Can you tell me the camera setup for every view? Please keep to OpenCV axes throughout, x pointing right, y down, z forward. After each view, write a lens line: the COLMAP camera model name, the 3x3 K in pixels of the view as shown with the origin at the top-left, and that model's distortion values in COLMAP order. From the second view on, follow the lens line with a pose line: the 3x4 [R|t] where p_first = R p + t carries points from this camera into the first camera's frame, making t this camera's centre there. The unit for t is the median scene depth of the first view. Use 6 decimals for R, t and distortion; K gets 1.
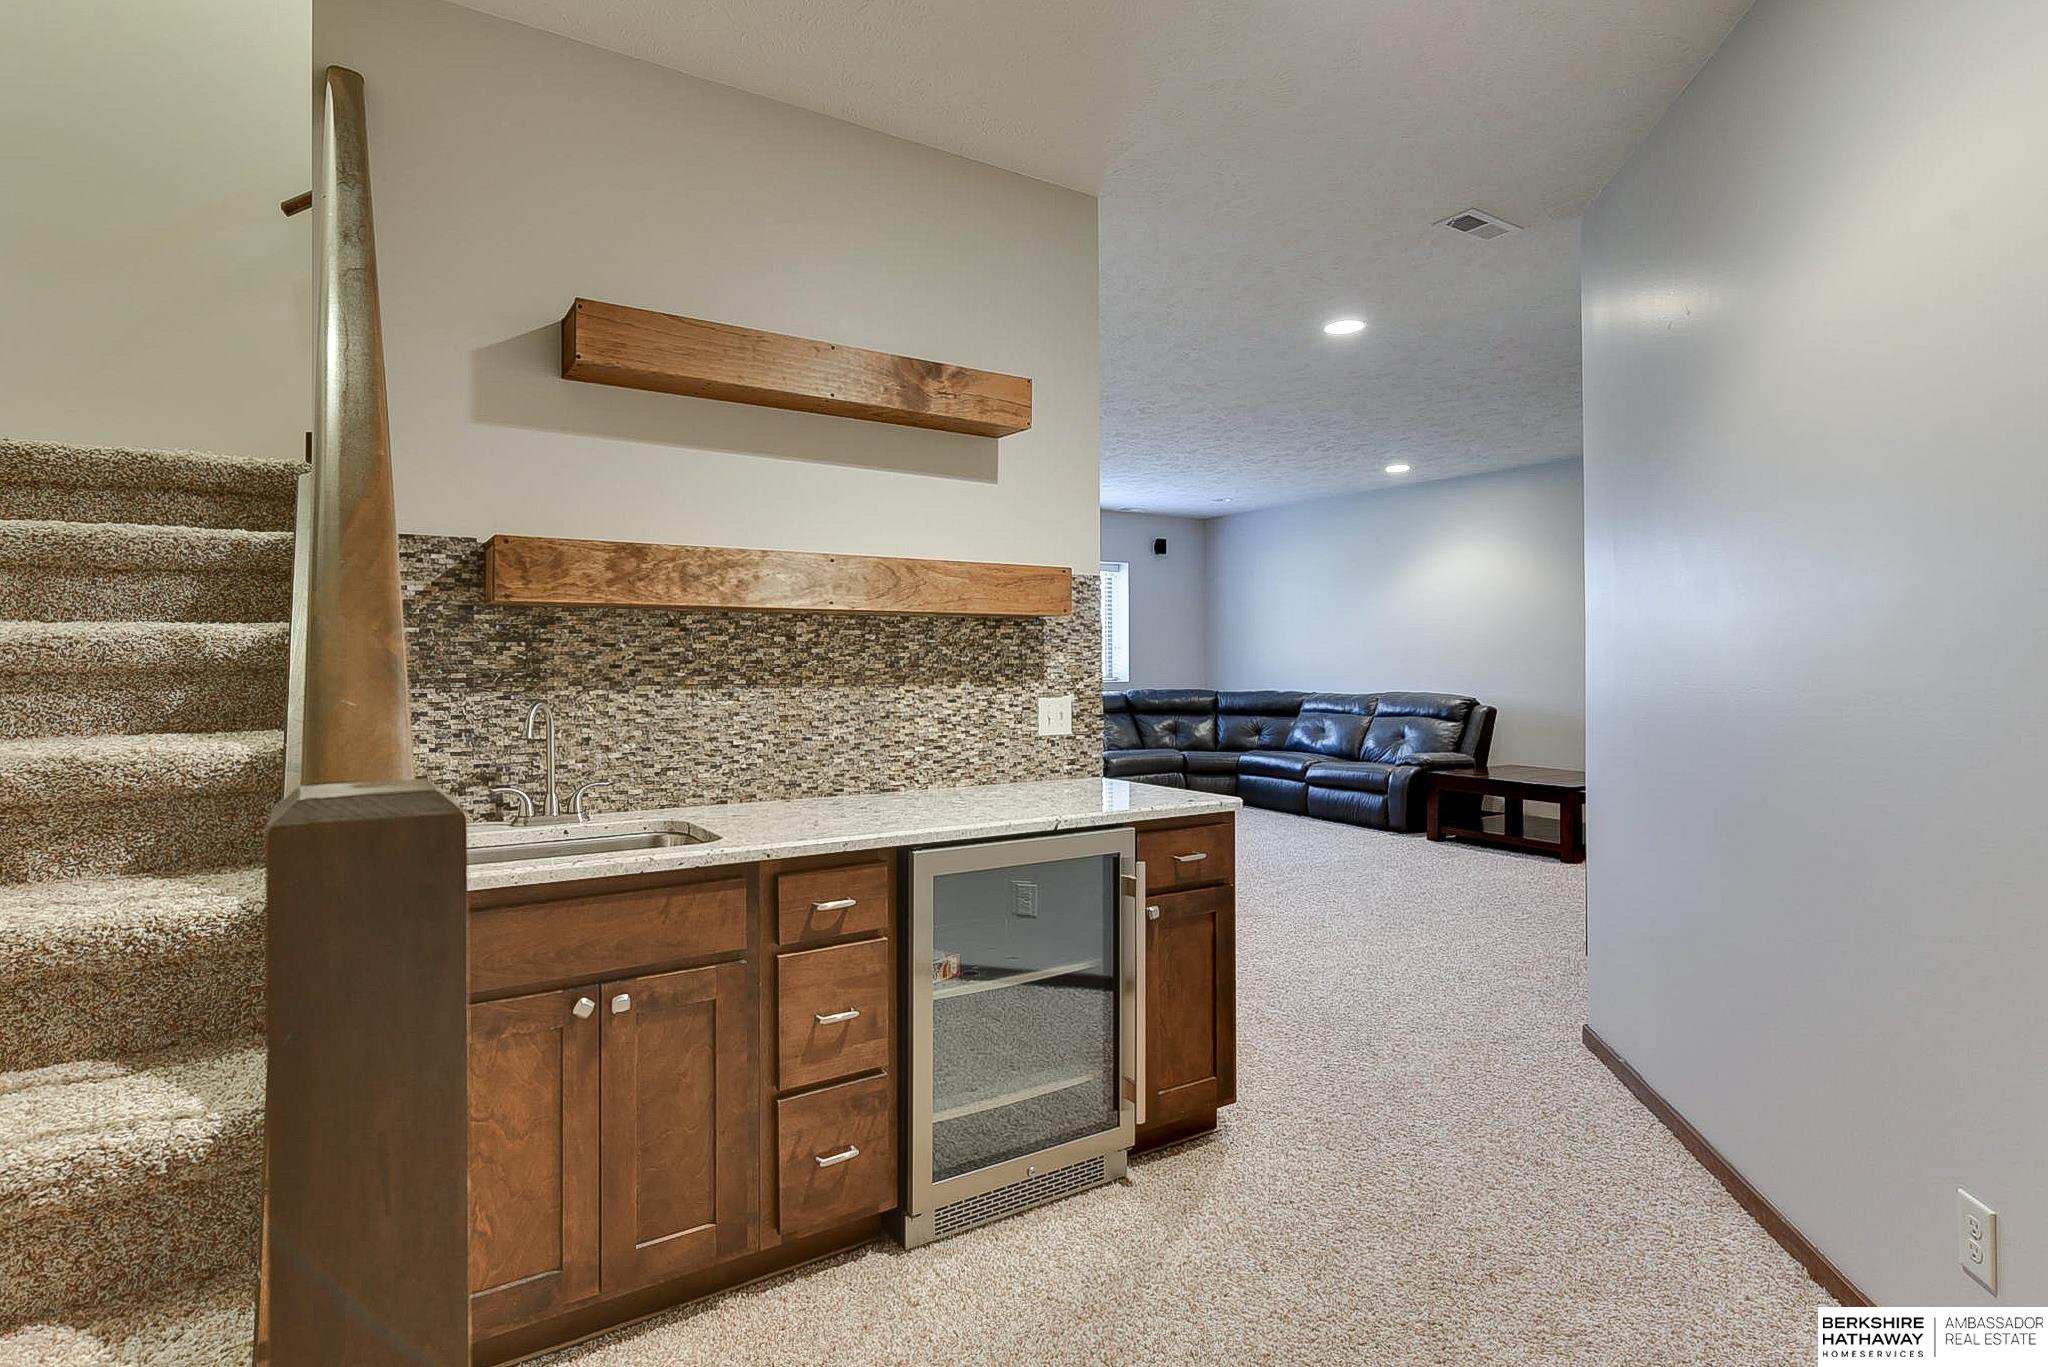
lens RADIAL K [[1023.8, 0, 1020.4], [0, 1023.8, 657.8], [0, 0, 1]] dist [0.002319, 0.000144]
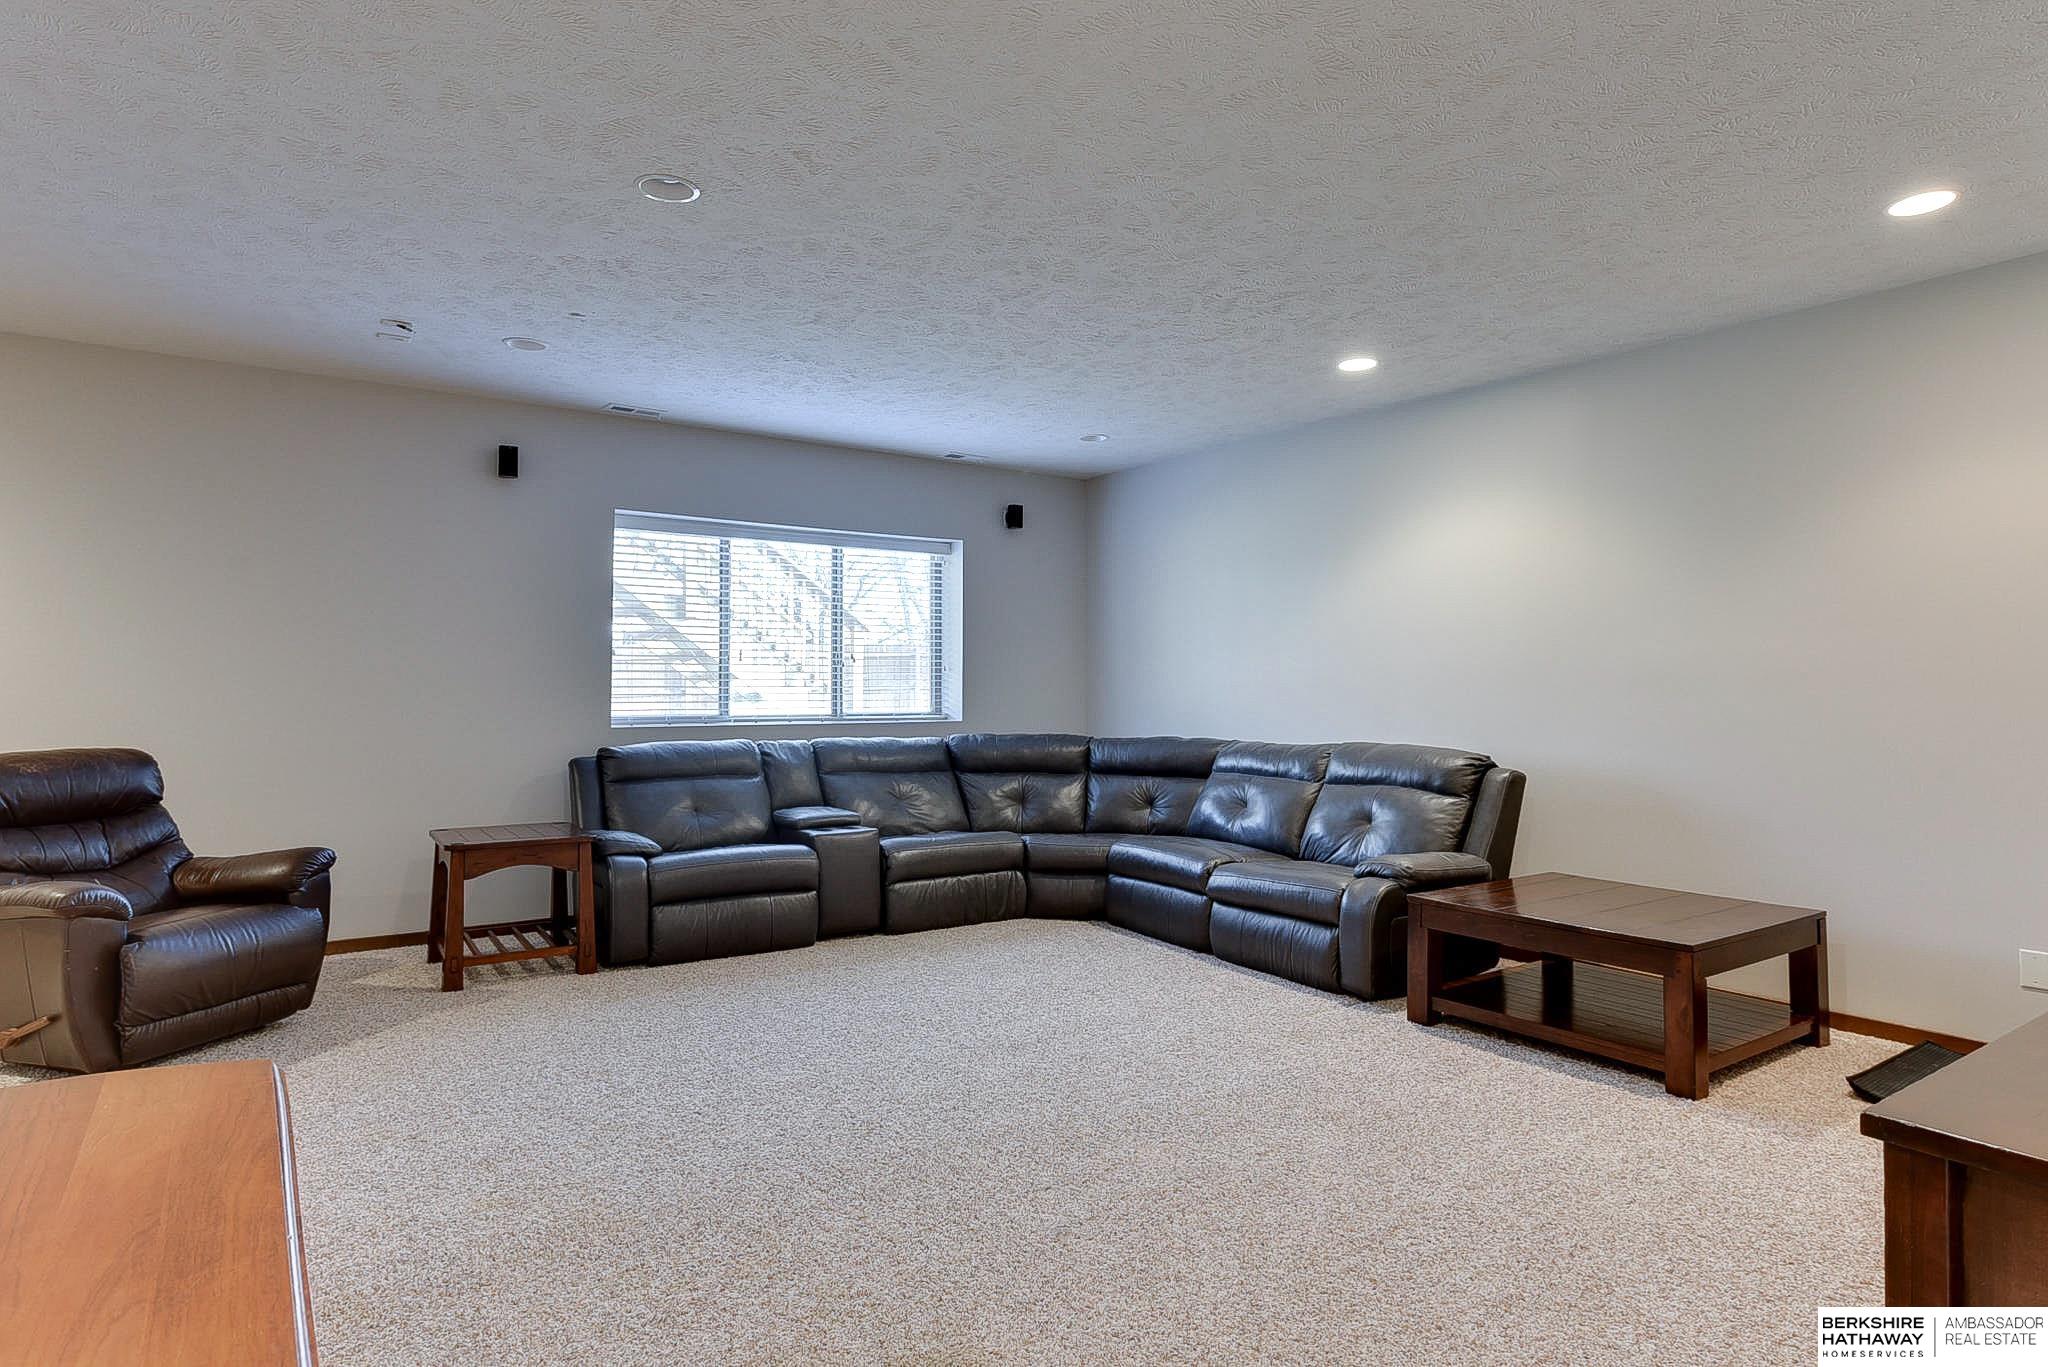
lens RADIAL K [[1124.9, 0, 1027.7], [0, 1124.9, 659.7], [0, 0, 1]] dist [-0.002278, -0.000243]
pose [[0.999028, 0.005270, 0.043772, 0.141305], [-0.004273, 0.999730, -0.022829, 0.000269], [-0.043881, 0.022620, 0.998781, 0.342175]]
